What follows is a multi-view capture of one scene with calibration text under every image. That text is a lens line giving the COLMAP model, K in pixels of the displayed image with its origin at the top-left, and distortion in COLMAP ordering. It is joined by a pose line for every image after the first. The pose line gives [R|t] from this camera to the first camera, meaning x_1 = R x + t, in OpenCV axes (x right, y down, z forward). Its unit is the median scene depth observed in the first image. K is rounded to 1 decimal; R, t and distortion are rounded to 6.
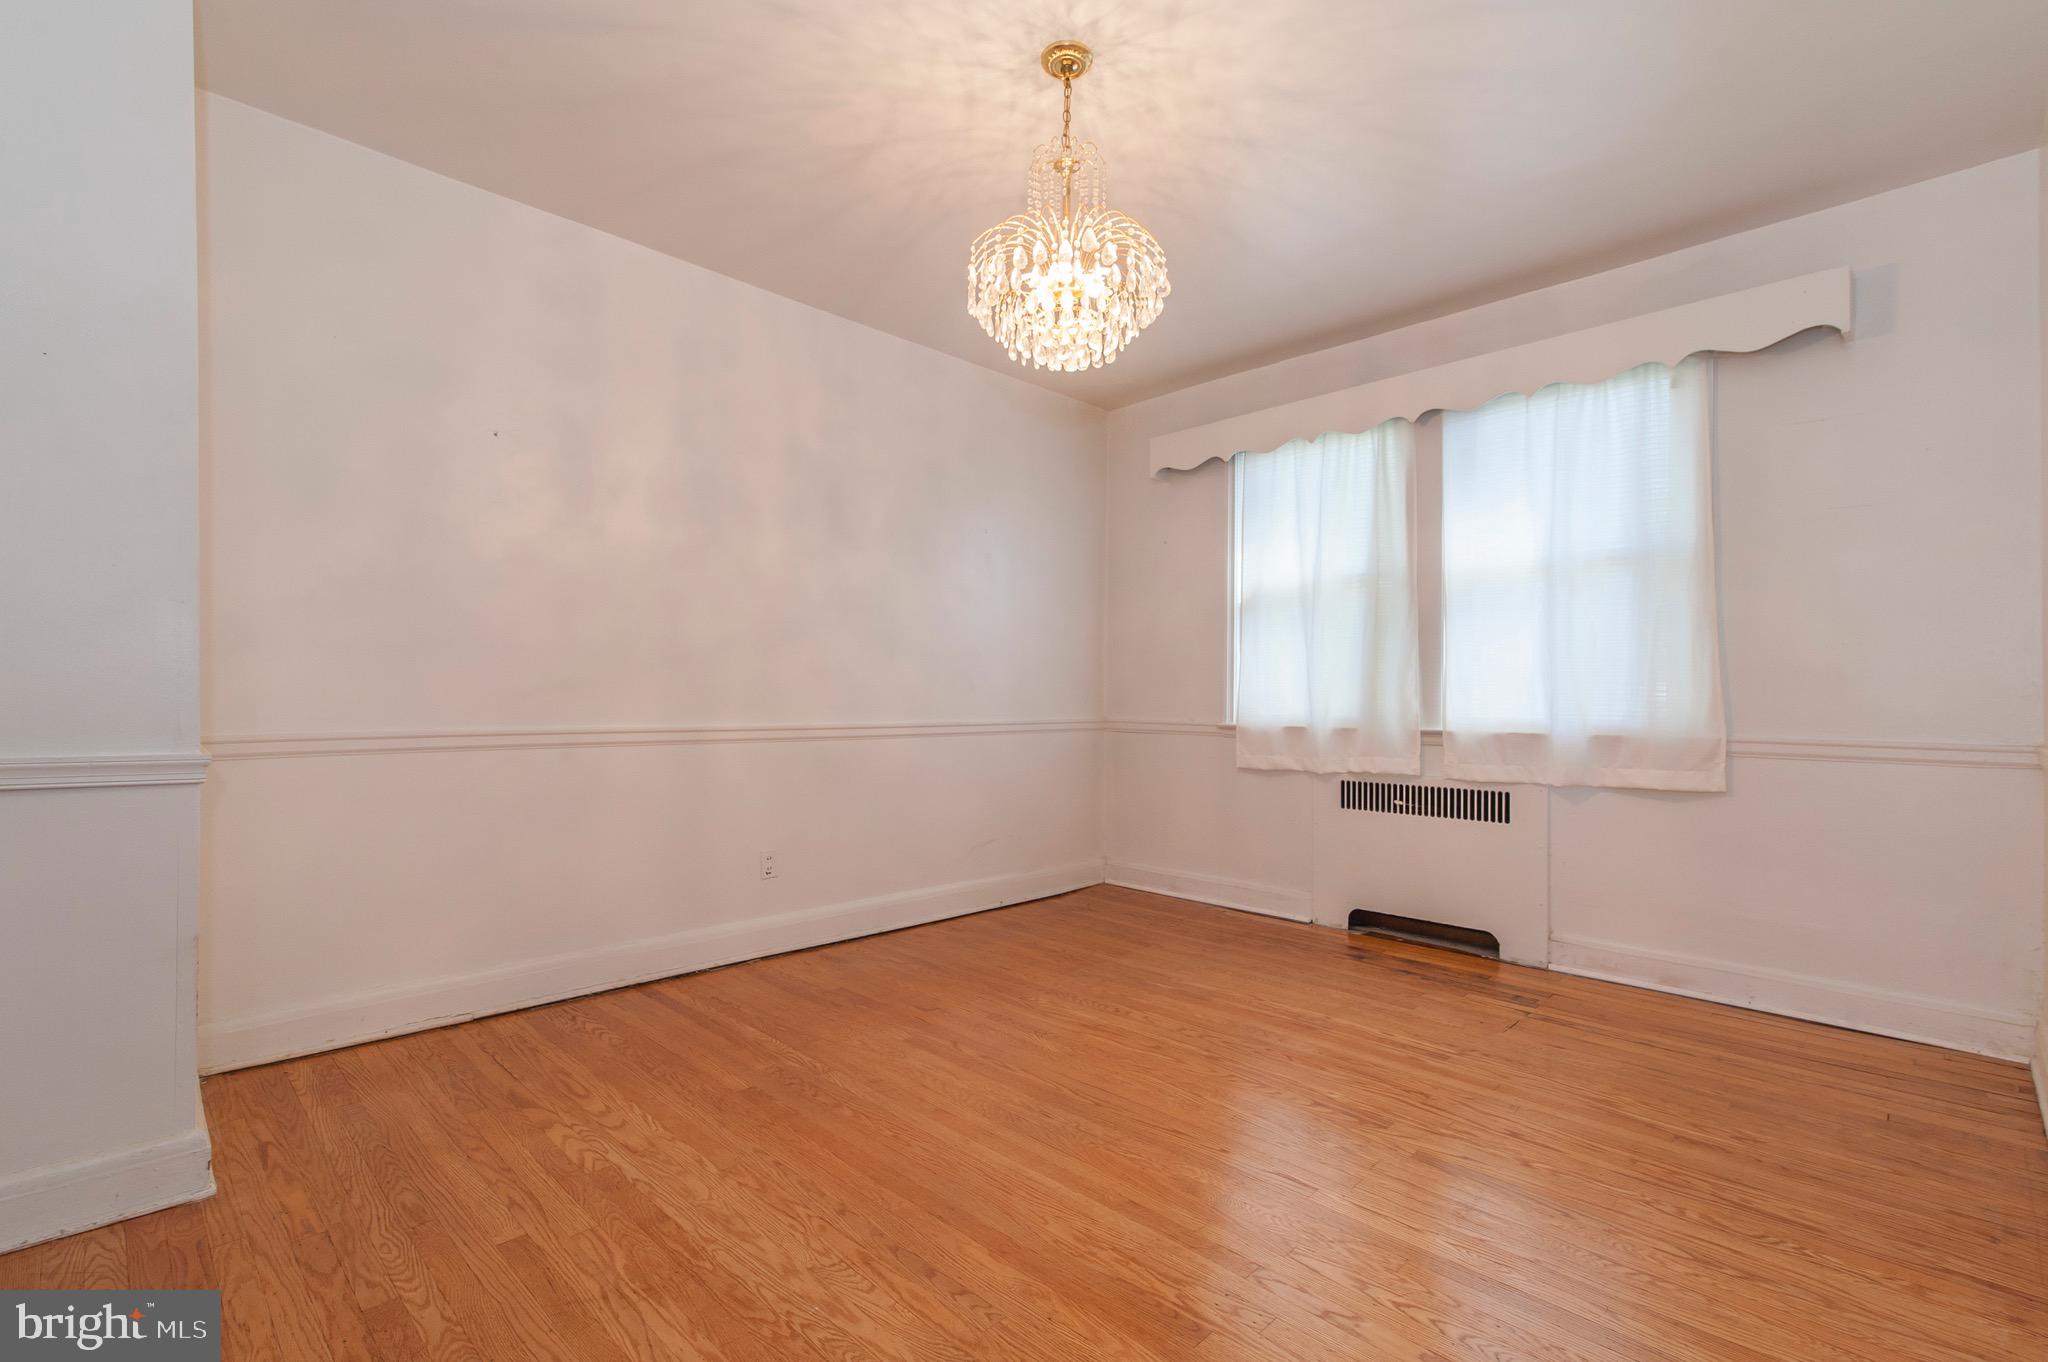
lens RADIAL K [[923.6, 0, 1034.6], [0, 923.6, 687.8], [0, 0, 1]] dist [0.016868, -0.002703]
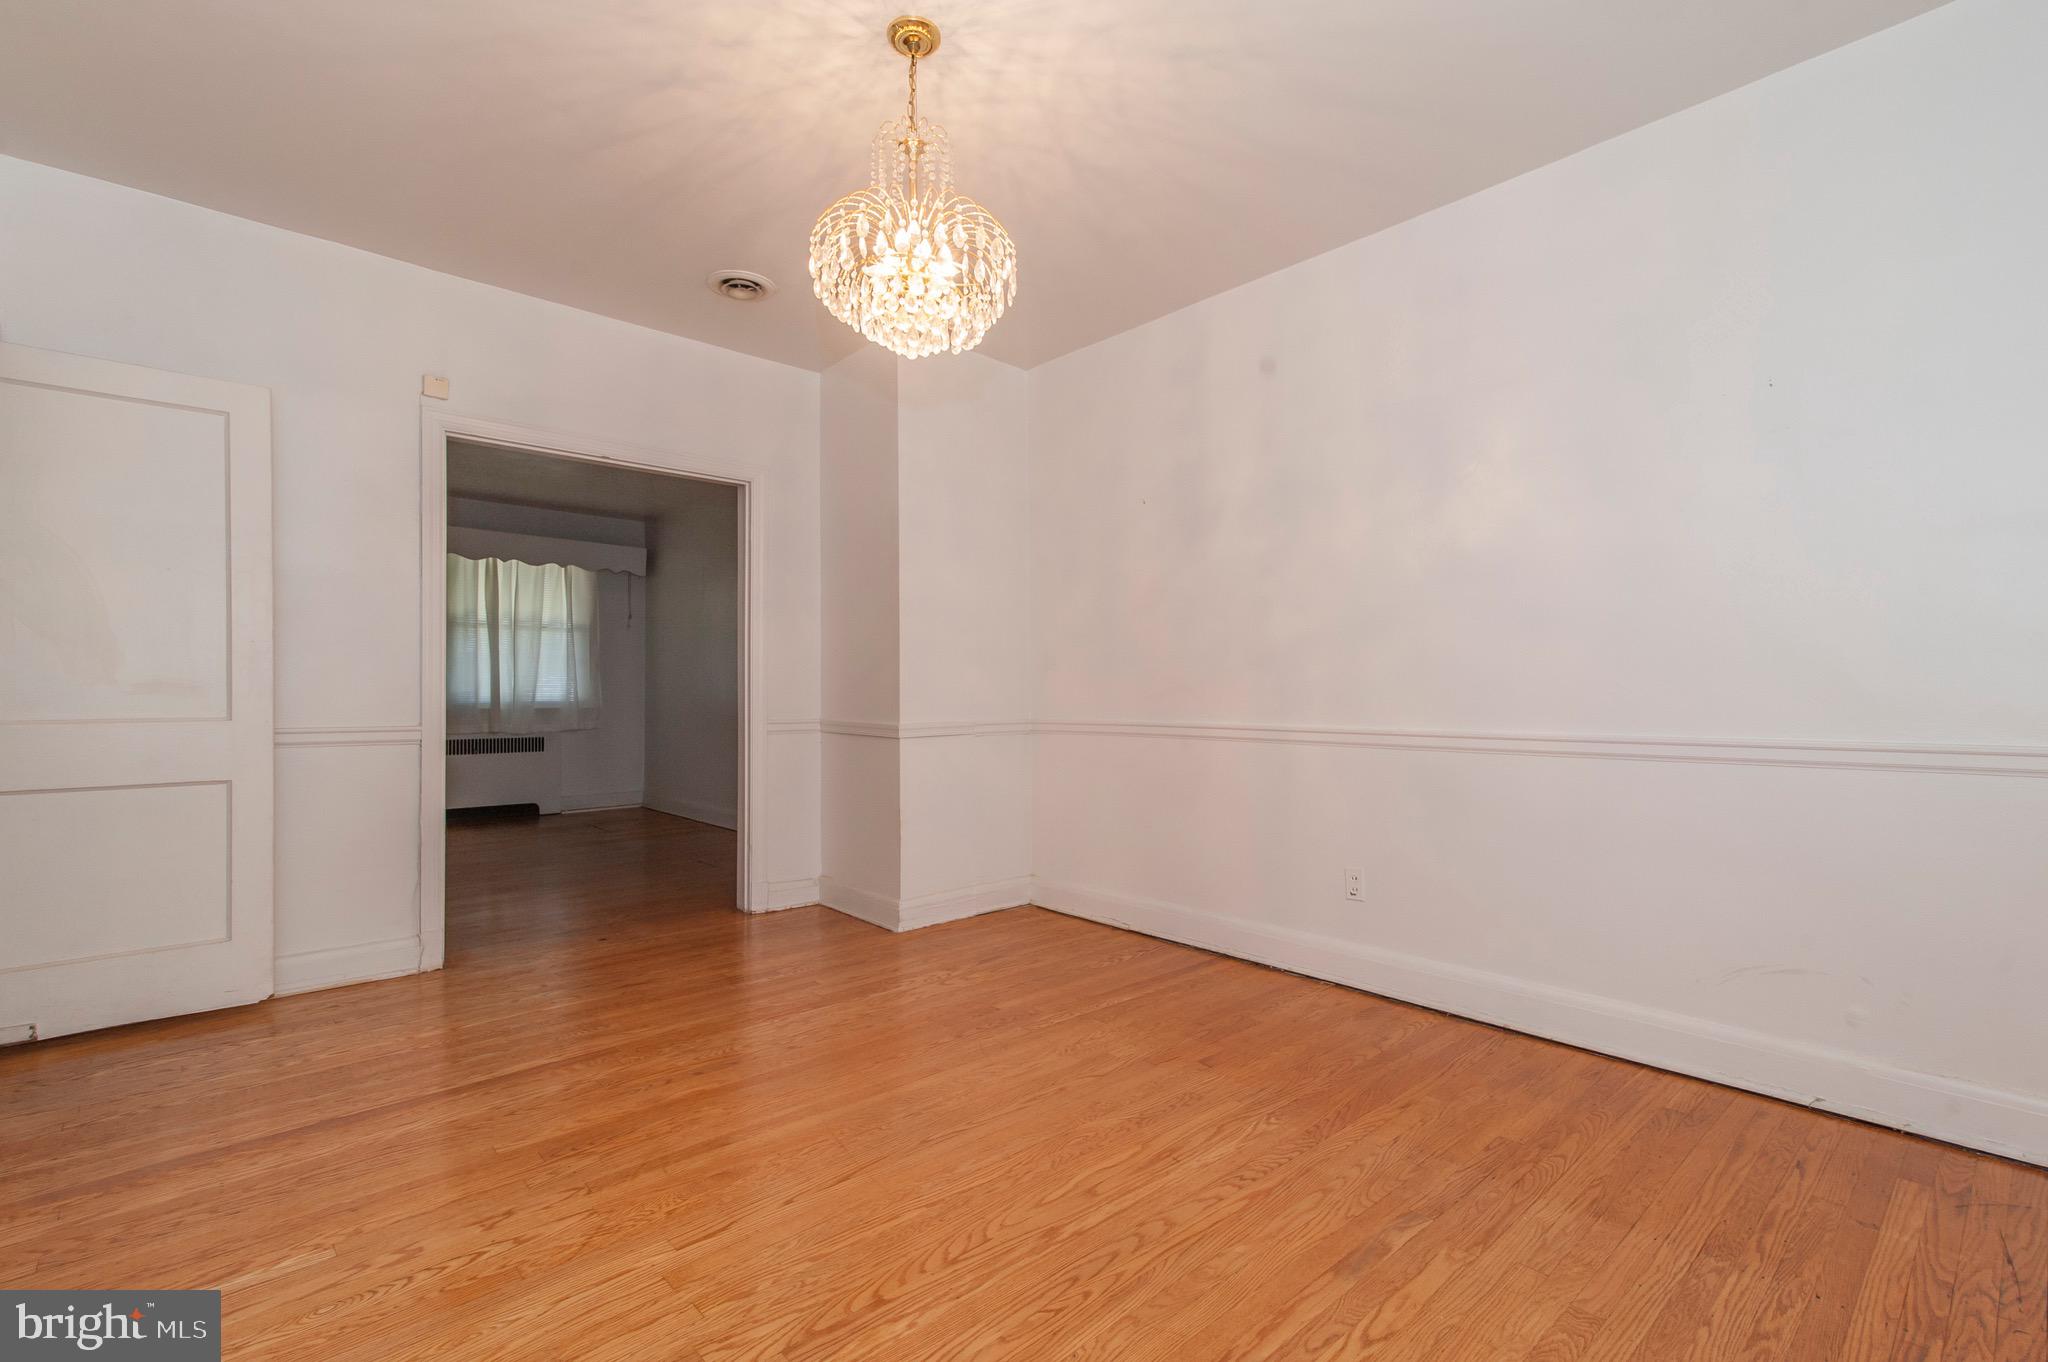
lens RADIAL K [[923.6, 0, 1021.9], [0, 923.6, 686.8], [0, 0, 1]] dist [0.016868, -0.002703]
pose [[-0.063850, -0.015908, -0.997833, 0.791780], [0.010079, 0.999812, -0.016584, 0.015084], [0.997909, -0.011116, -0.063677, 0.935756]]
